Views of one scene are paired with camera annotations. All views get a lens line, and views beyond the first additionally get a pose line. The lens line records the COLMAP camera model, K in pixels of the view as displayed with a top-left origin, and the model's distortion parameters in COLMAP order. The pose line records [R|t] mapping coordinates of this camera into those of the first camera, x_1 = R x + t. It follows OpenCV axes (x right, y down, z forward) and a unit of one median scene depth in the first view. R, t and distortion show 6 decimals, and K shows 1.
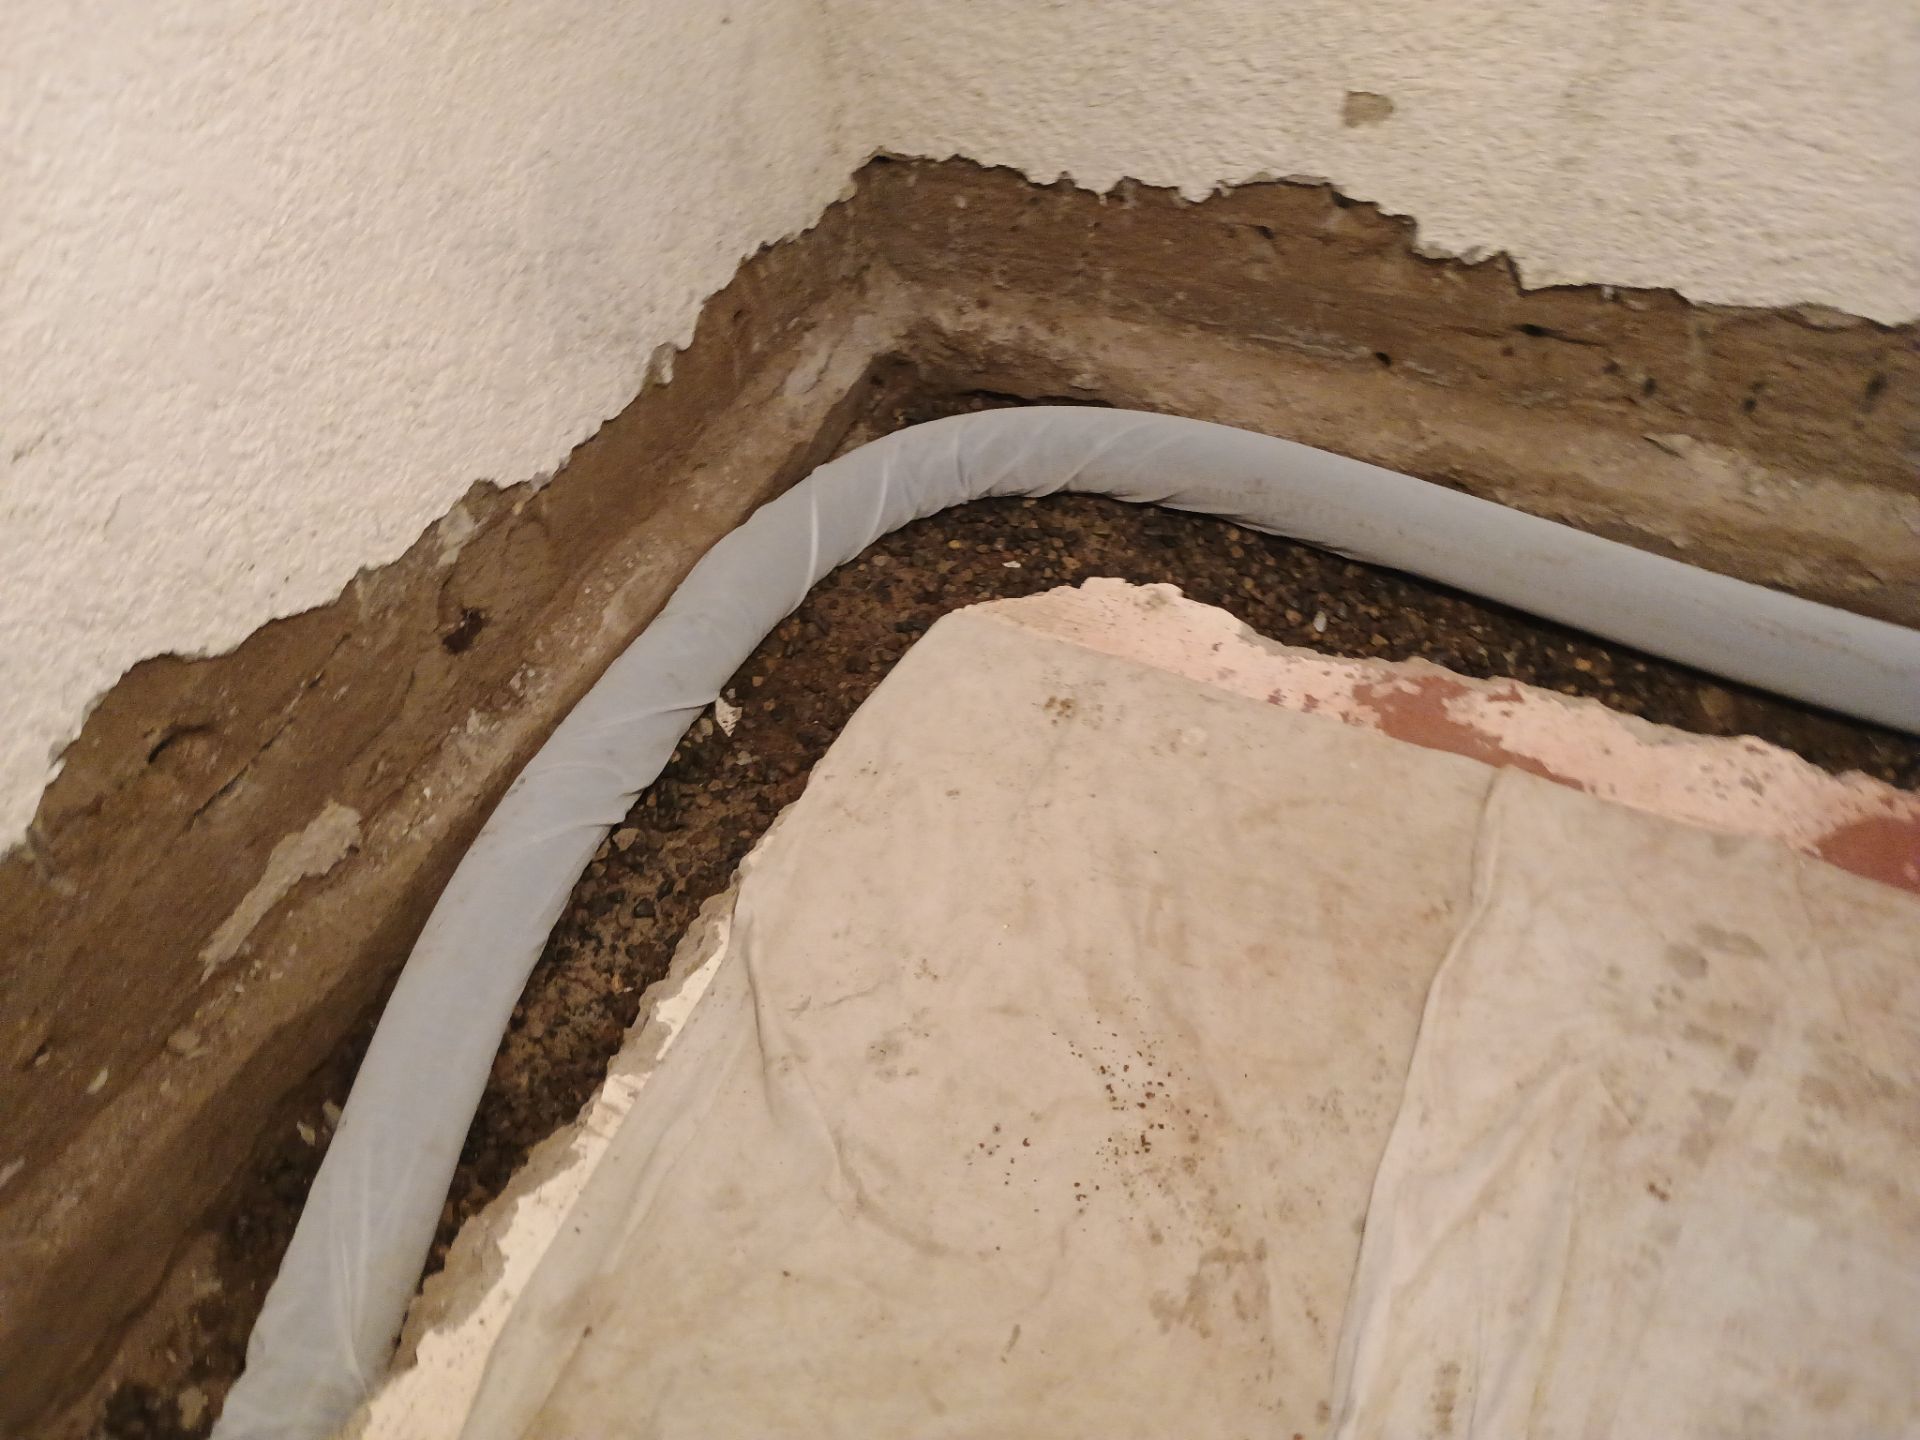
lens RADIAL K [[1594.8, 0, 960.0], [0, 1594.8, 720.0], [0, 0, 1]] dist [0.056590, -0.091913]
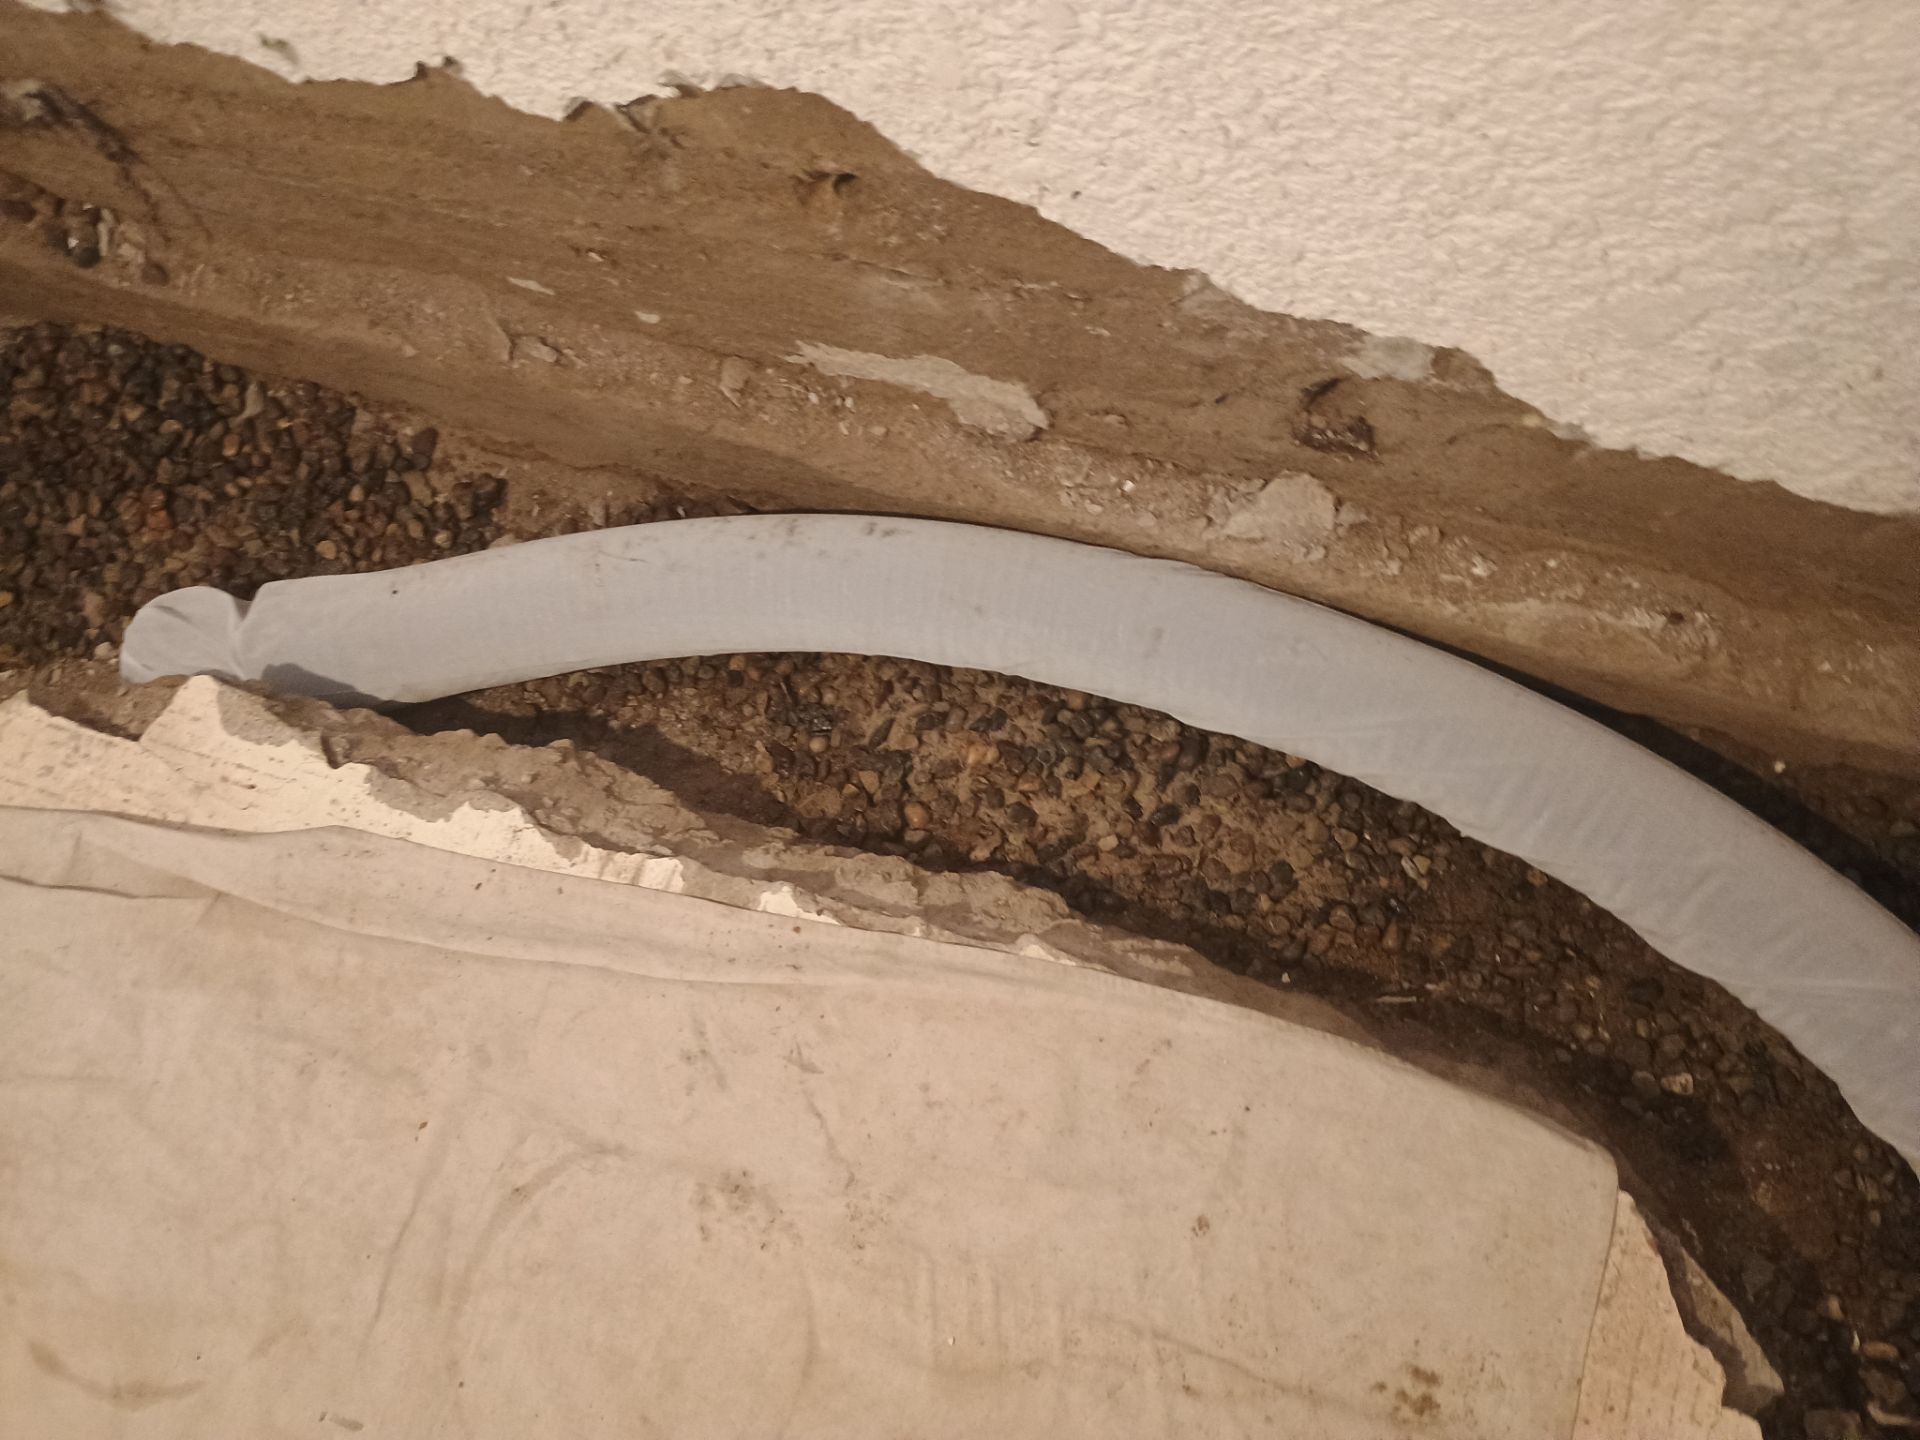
lens RADIAL K [[1594.8, 0, 960.0], [0, 1594.8, 720.0], [0, 0, 1]] dist [0.056590, -0.091913]
pose [[0.126356, 0.939305, -0.318966, -0.002097], [-0.667577, 0.318354, 0.673047, -0.379383], [0.733741, 0.127891, 0.667285, 0.471541]]
